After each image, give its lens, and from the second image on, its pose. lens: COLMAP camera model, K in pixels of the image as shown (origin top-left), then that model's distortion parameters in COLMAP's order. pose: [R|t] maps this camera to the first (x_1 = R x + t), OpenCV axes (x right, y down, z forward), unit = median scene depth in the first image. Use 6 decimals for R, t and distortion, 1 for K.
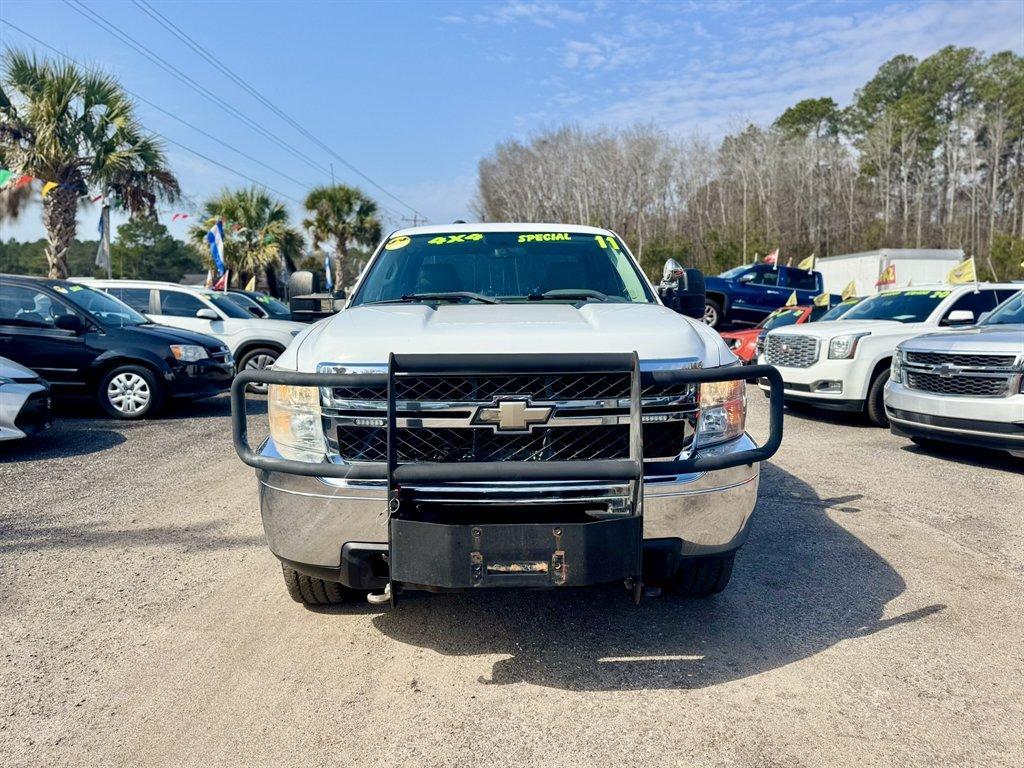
lens RADIAL K [[740.6, 0, 521.7], [0, 740.6, 381.7], [0, 0, 1]] dist [0.001183, -0.002966]
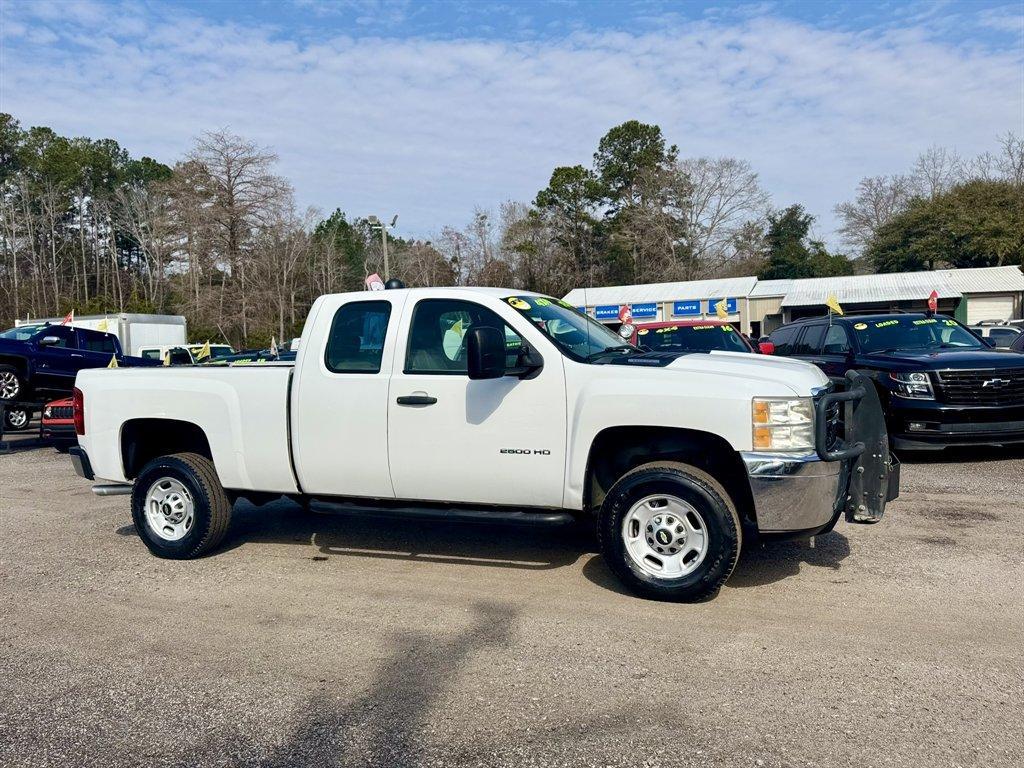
lens RADIAL K [[760.9, 0, 496.7], [0, 760.9, 387.1], [0, 0, 1]] dist [-0.009151, -0.009045]
pose [[0.394578, -0.049752, 0.917515, -1.758511], [0.126036, 0.992026, -0.000410, -0.089760], [-0.910178, 0.115802, 0.397702, 0.896090]]
